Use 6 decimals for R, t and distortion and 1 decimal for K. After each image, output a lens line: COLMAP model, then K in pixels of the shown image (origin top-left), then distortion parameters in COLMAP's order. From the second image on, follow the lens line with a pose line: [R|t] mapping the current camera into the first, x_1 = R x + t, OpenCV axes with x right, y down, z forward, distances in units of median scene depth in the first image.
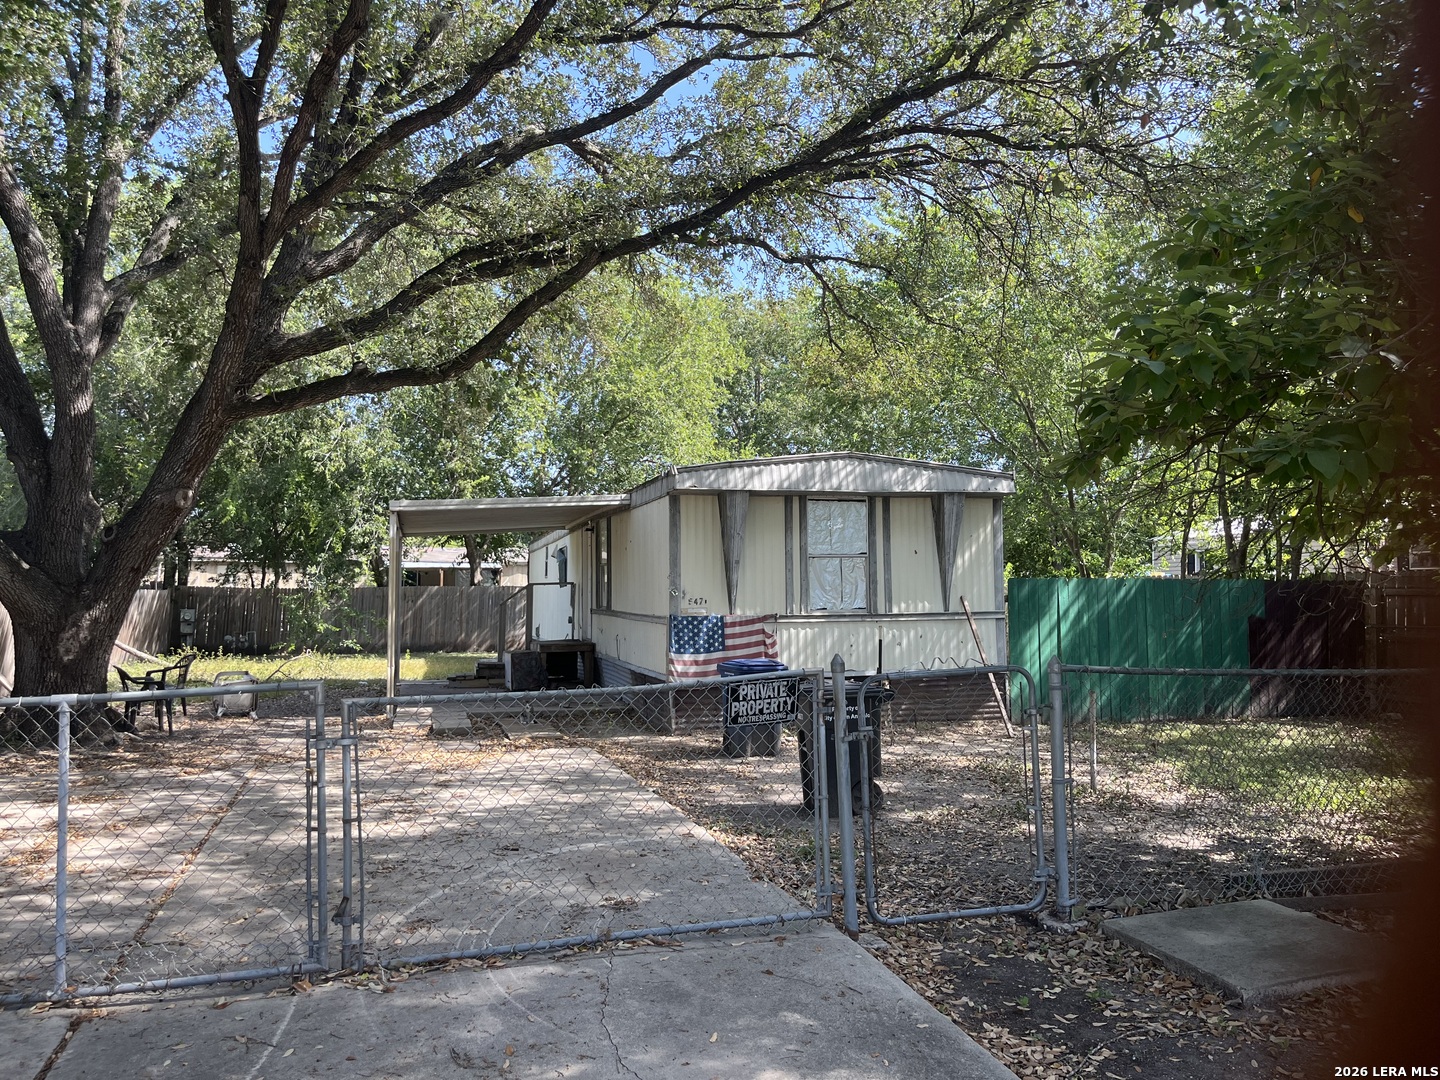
lens RADIAL K [[1087.2, 0, 716.5], [0, 1087.2, 541.4], [0, 0, 1]] dist [0.045939, -0.059003]
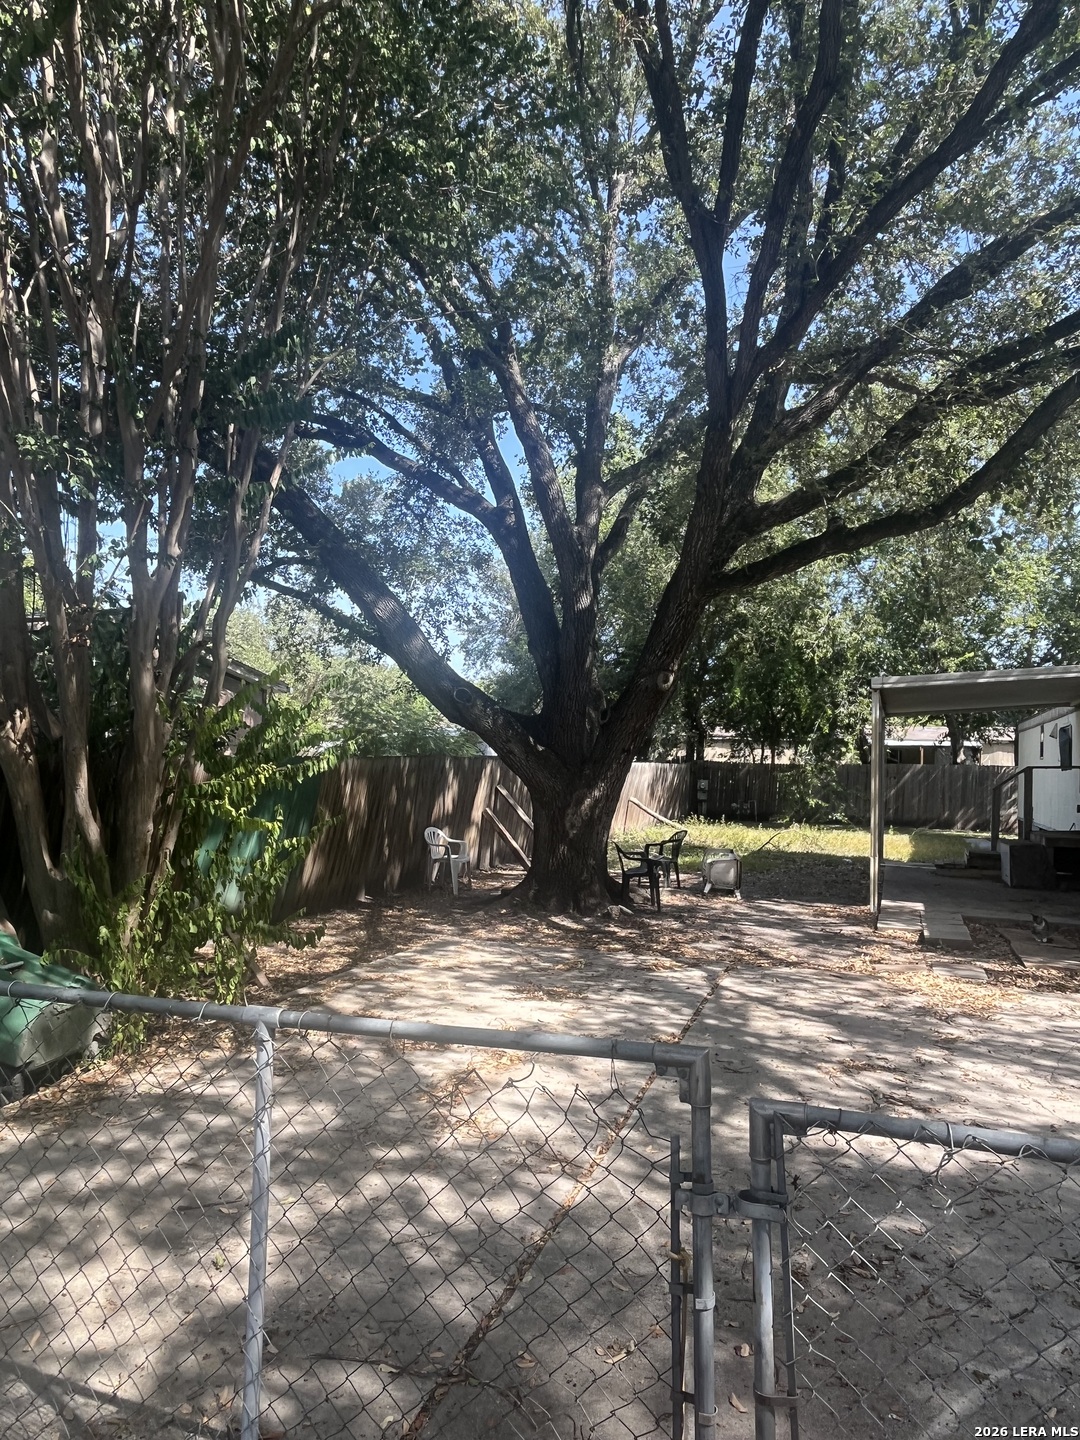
lens RADIAL K [[903.9, 0, 551.2], [0, 903.9, 712.9], [0, 0, 1]] dist [-0.004992, 0.001556]
pose [[0.806316, -0.015311, -0.591287, -0.069598], [0.009715, 0.999873, -0.012643, -0.000576], [0.591406, 0.004450, 0.806362, 0.229293]]
